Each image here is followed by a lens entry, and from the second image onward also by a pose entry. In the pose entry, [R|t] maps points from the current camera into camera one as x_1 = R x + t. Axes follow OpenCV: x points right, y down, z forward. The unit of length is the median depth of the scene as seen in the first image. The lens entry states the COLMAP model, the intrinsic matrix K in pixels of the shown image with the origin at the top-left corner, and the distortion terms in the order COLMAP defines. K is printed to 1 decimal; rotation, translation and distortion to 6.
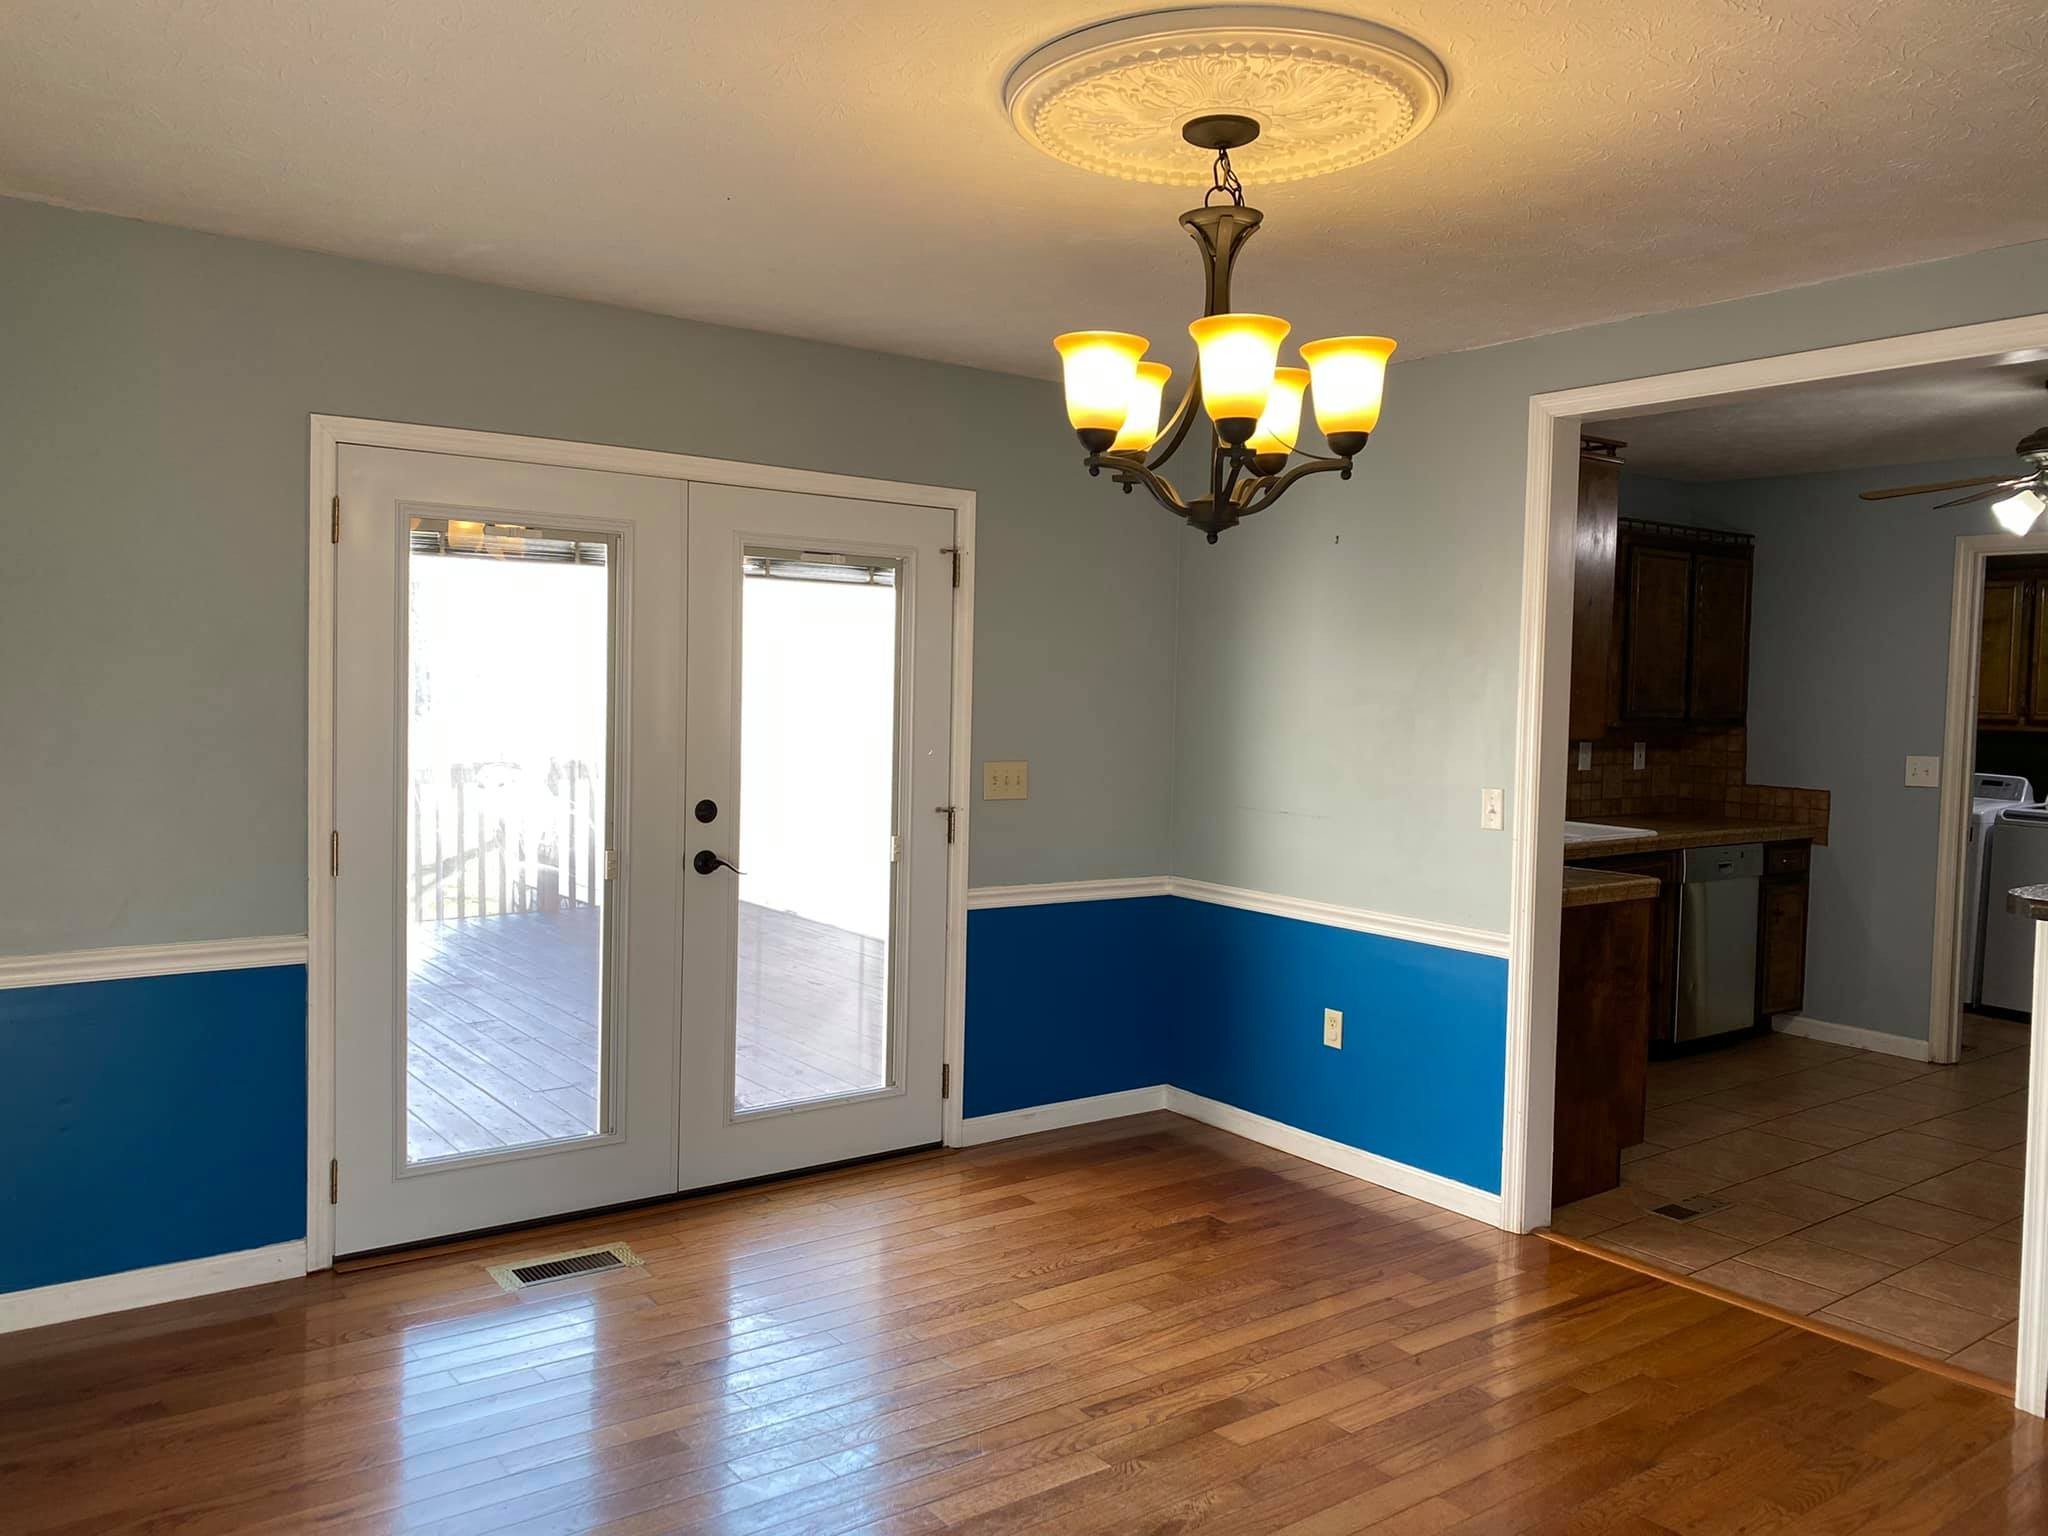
lens RADIAL K [[1546.6, 0, 1027.5], [0, 1546.6, 765.3], [0, 0, 1]] dist [0.044749, -0.054418]
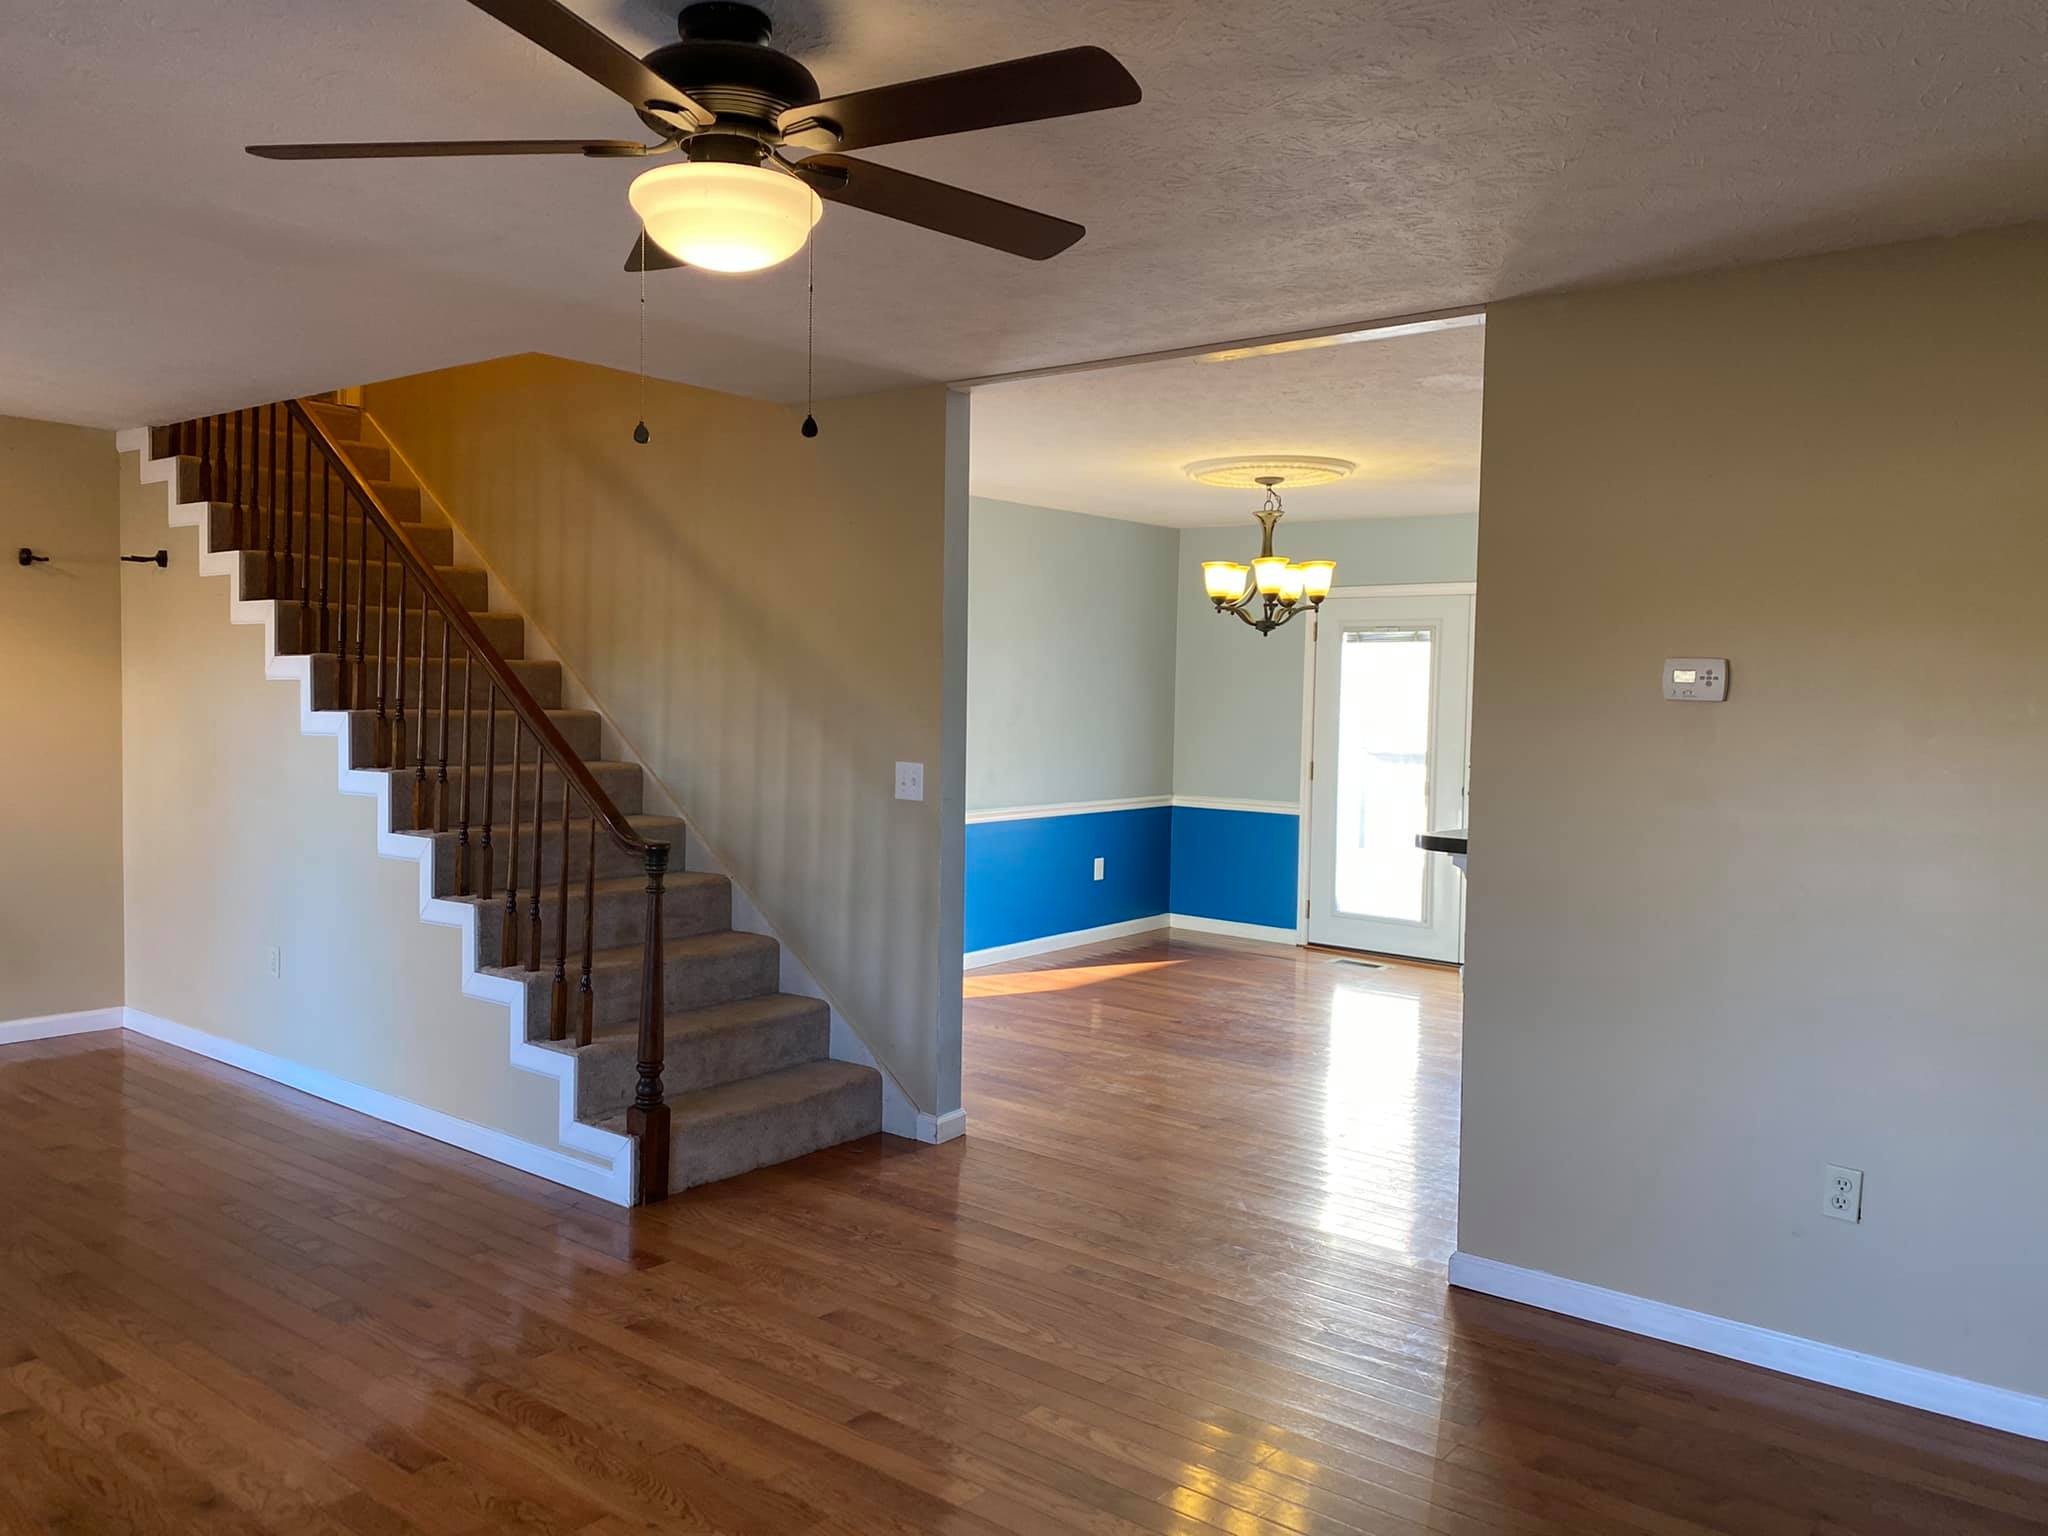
lens RADIAL K [[1546.6, 0, 1020.5], [0, 1546.6, 765.5], [0, 0, 1]] dist [0.044749, -0.054418]
pose [[0.241317, 0.030701, -0.969961, 1.517911], [-0.059077, 0.998110, 0.016894, 0.030106], [0.968646, 0.053225, 0.242675, -0.007589]]
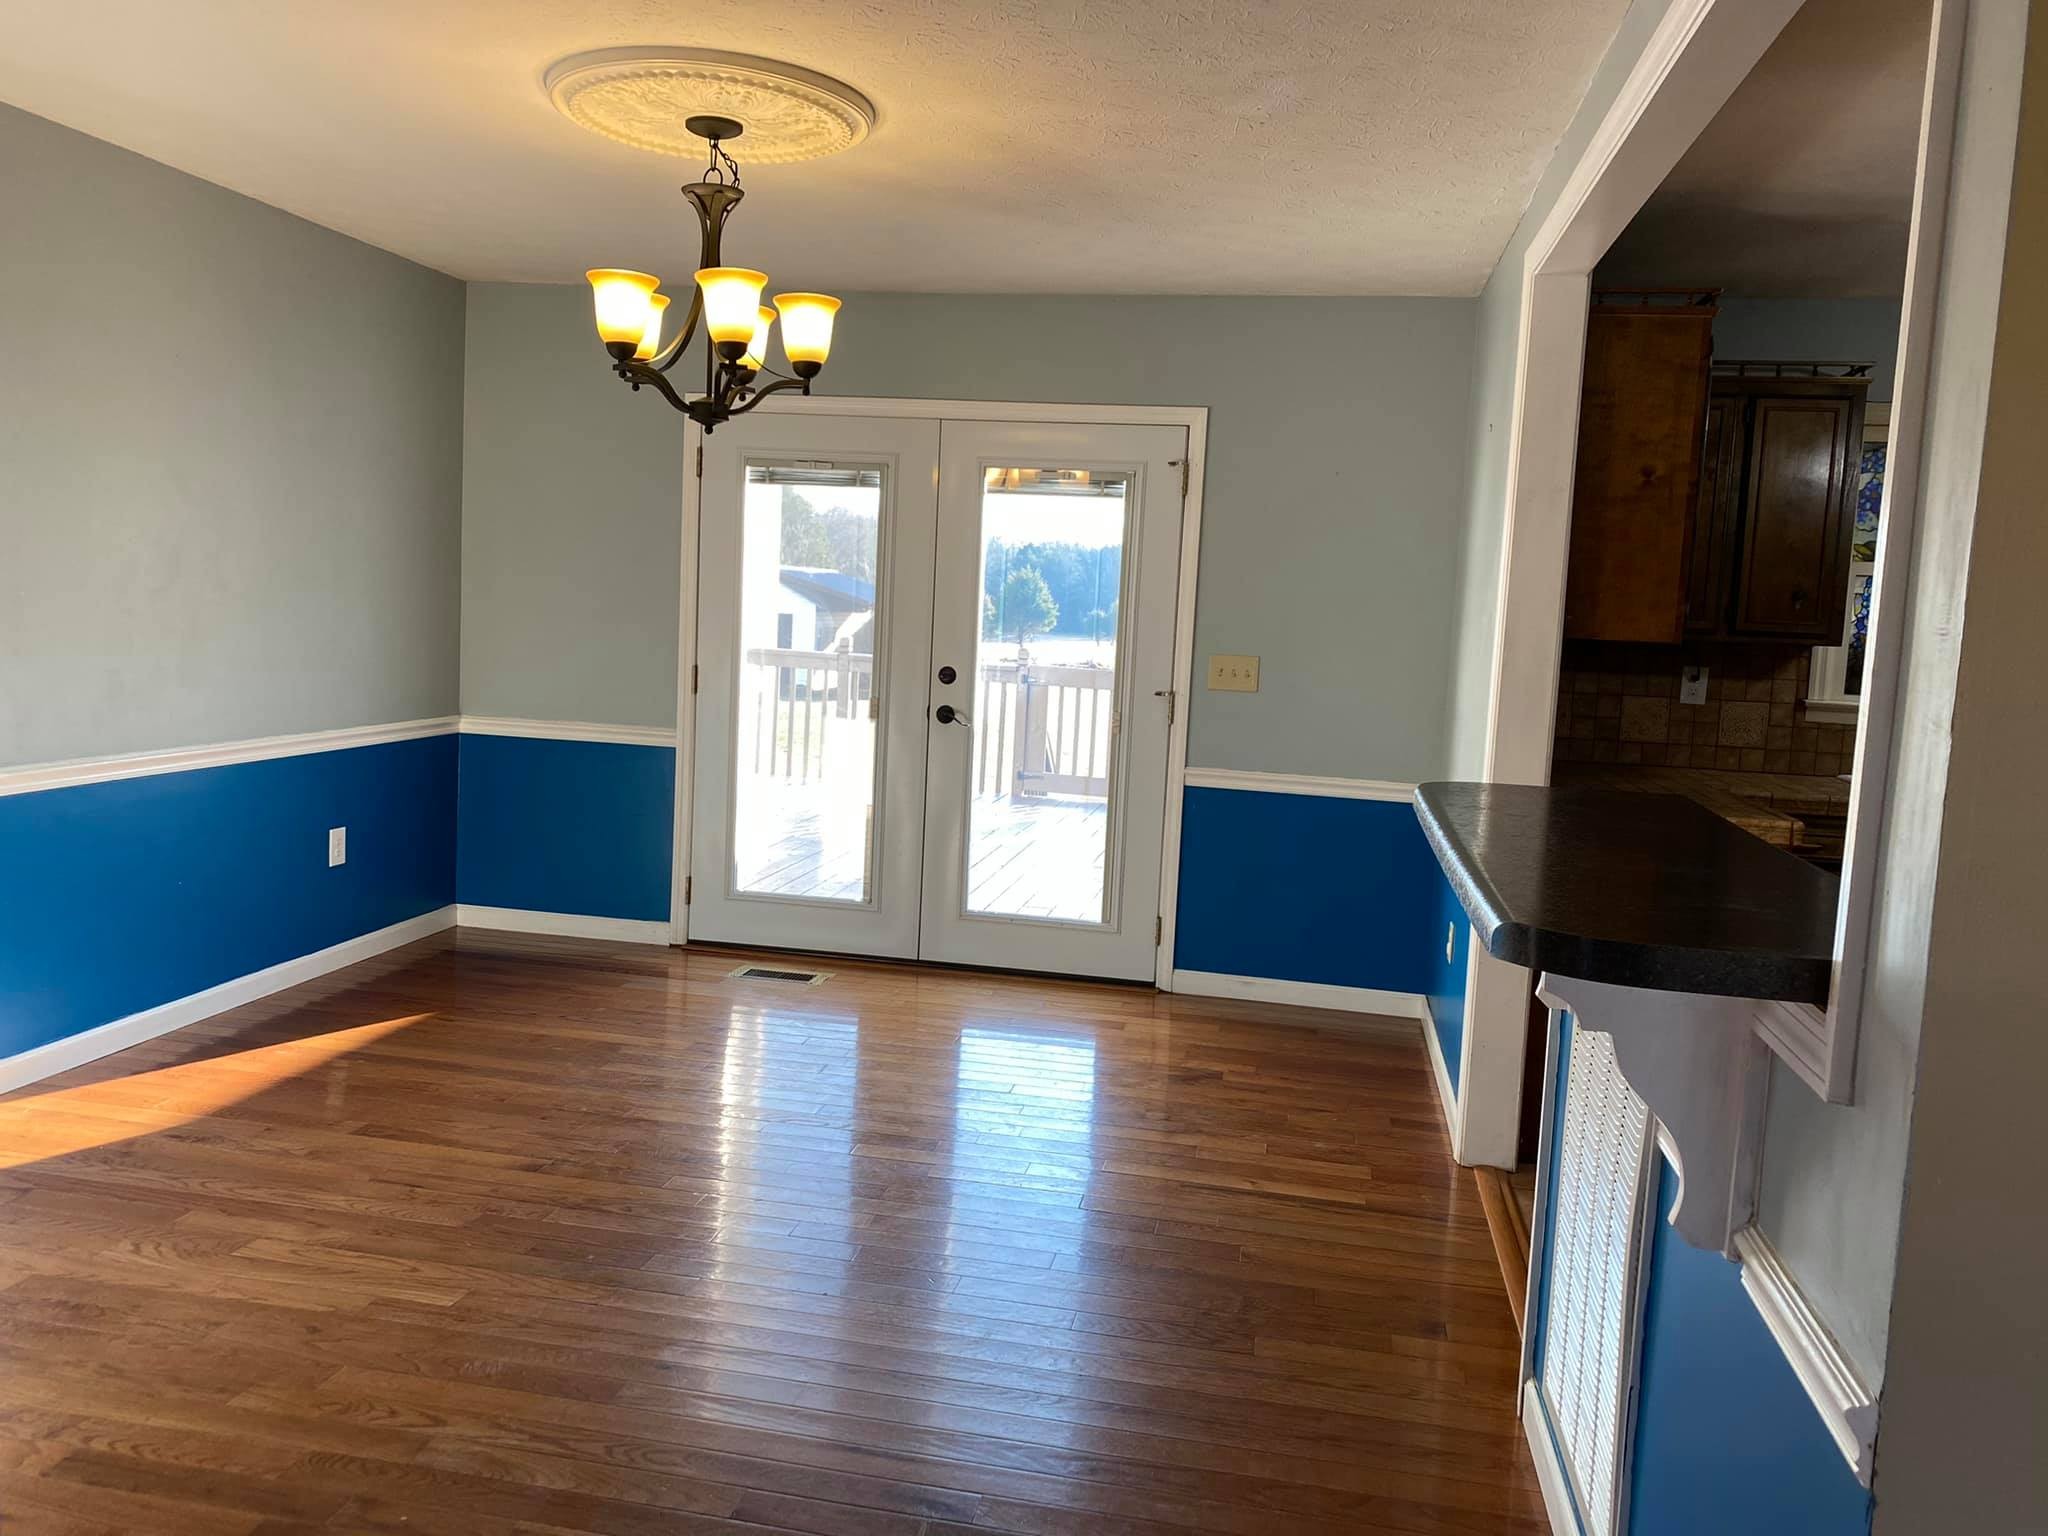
lens RADIAL K [[1546.6, 0, 1032.1], [0, 1546.6, 772.6], [0, 0, 1]] dist [0.044749, -0.054418]
pose [[0.676809, 0.091295, -0.730475, 0.797024], [-0.070879, 0.995752, 0.058778, 0.029778], [0.732738, 0.011994, 0.680405, 0.171283]]
